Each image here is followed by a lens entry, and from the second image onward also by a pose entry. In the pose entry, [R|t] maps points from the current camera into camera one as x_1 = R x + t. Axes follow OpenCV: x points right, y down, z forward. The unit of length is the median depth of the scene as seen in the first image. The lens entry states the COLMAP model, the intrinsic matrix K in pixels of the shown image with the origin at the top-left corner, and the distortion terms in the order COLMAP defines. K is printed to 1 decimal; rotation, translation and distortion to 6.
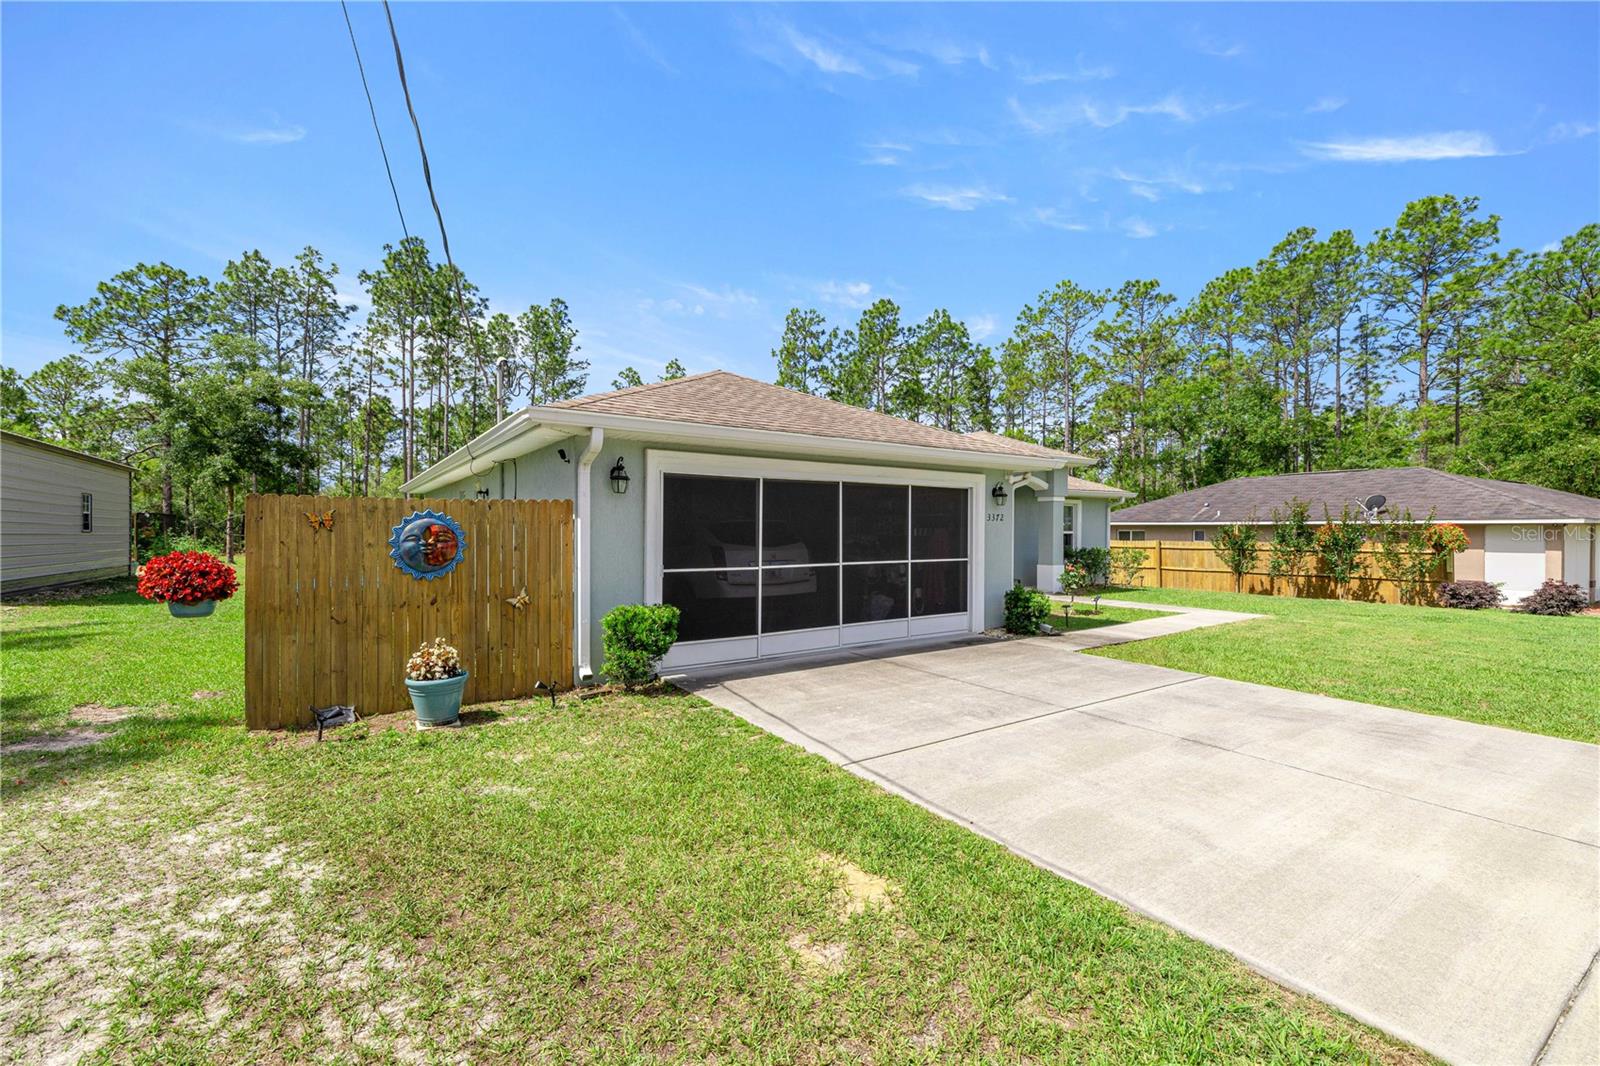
lens RADIAL K [[662.8, 0, 794.8], [0, 662.8, 523.9], [0, 0, 1]] dist [0.000999, 0.000288]
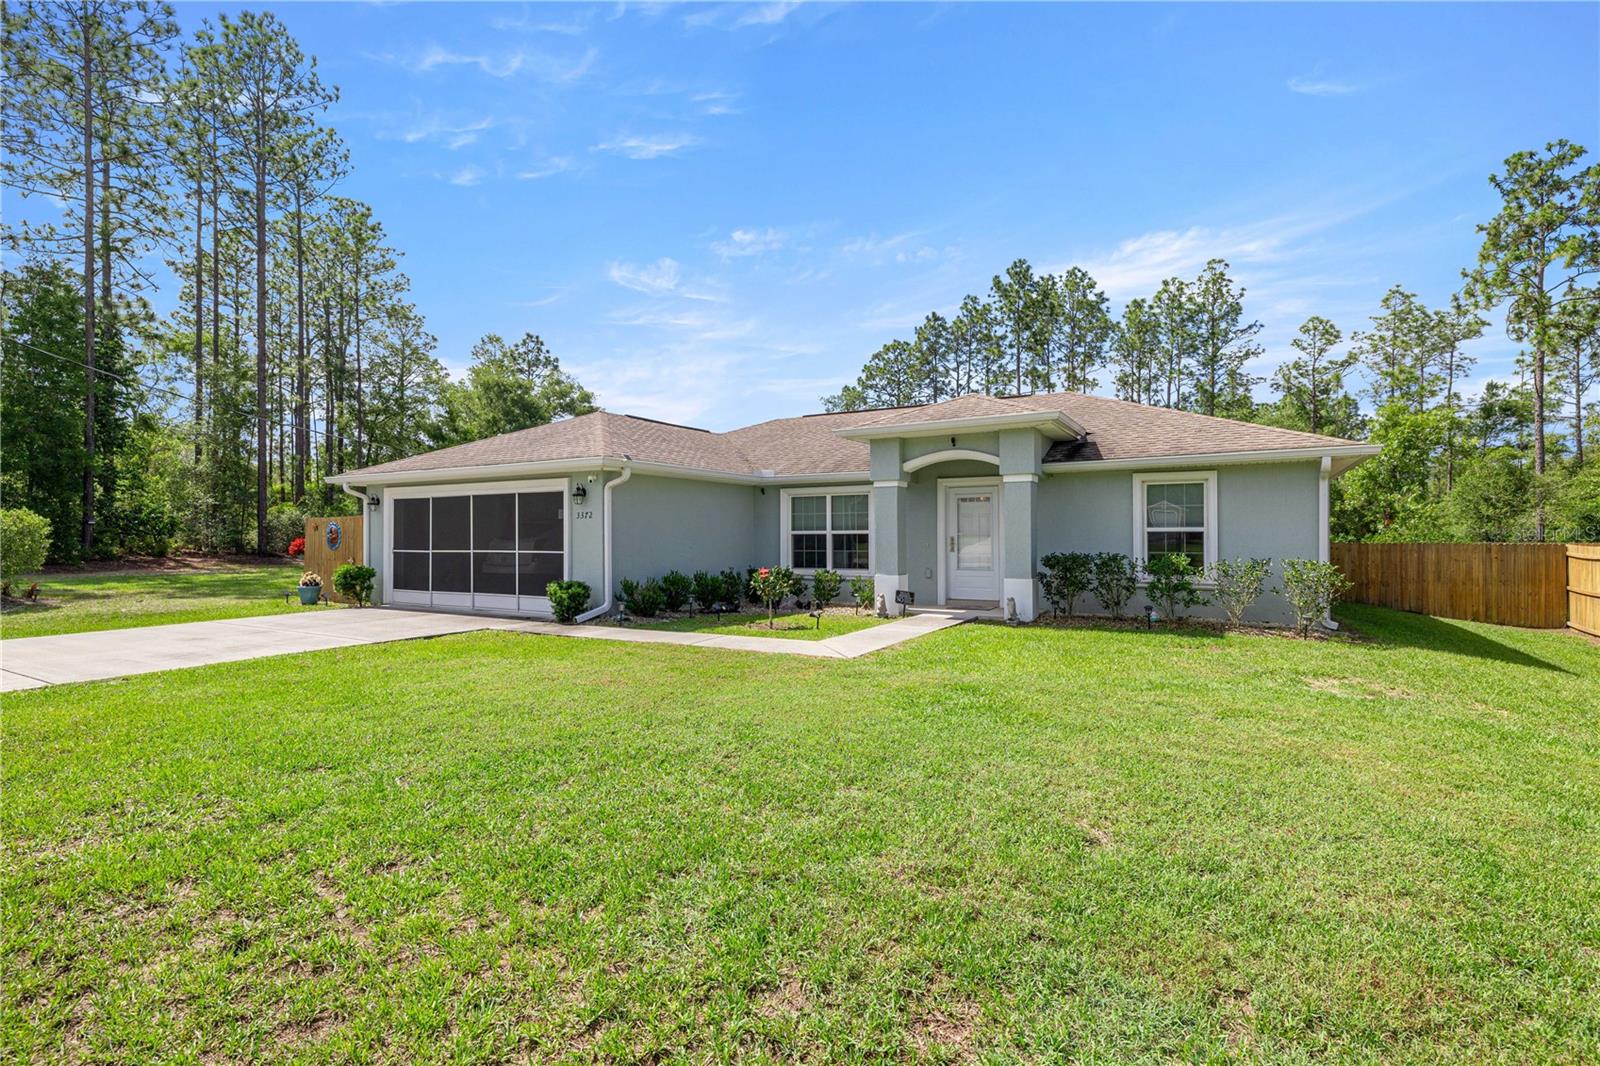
lens RADIAL K [[746.3, 0, 820.1], [0, 746.3, 531.7], [0, 0, 1]] dist [-0.000975, 0.001232]
pose [[0.455432, -0.009332, -0.890222, 0.351197], [0.010183, 0.999934, -0.005273, 0.006350], [0.890212, -0.006664, 0.455497, 0.172623]]
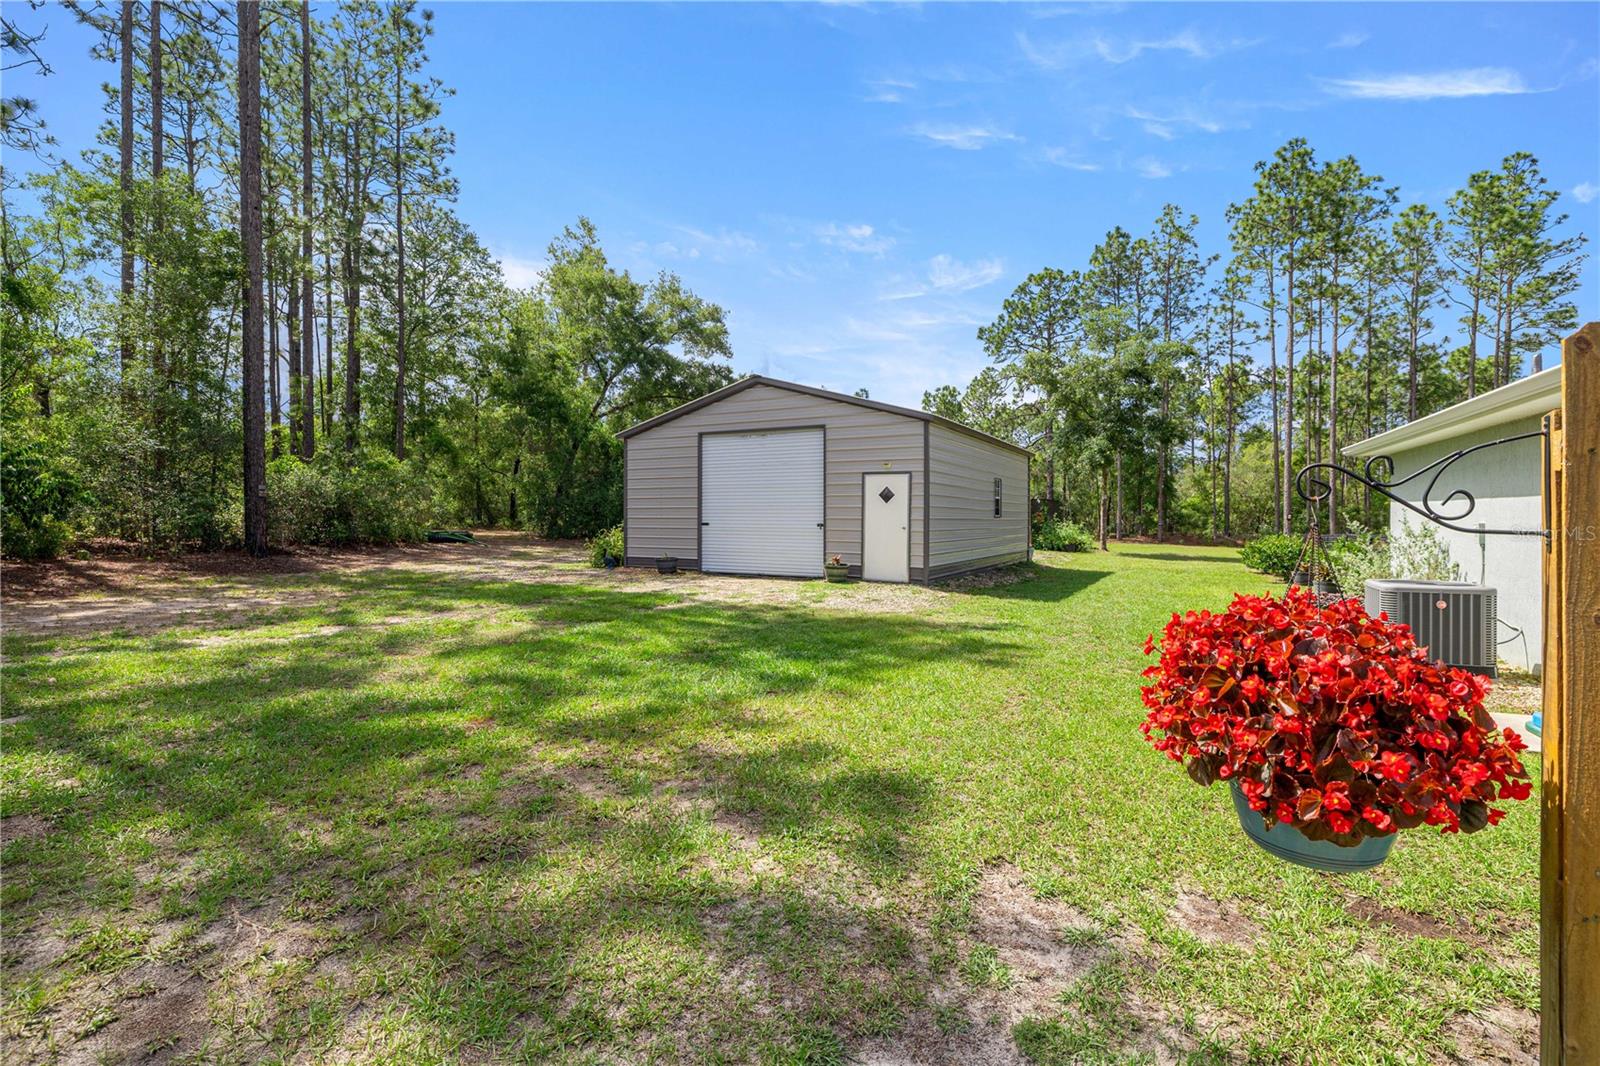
lens RADIAL K [[746.3, 0, 813.1], [0, 746.3, 521.7], [0, 0, 1]] dist [-0.000975, 0.001232]
pose [[0.490192, 0.008314, -0.871575, -0.085239], [0.005409, 0.999906, 0.012580, 0.001406], [0.871598, -0.010881, 0.490101, 0.078778]]
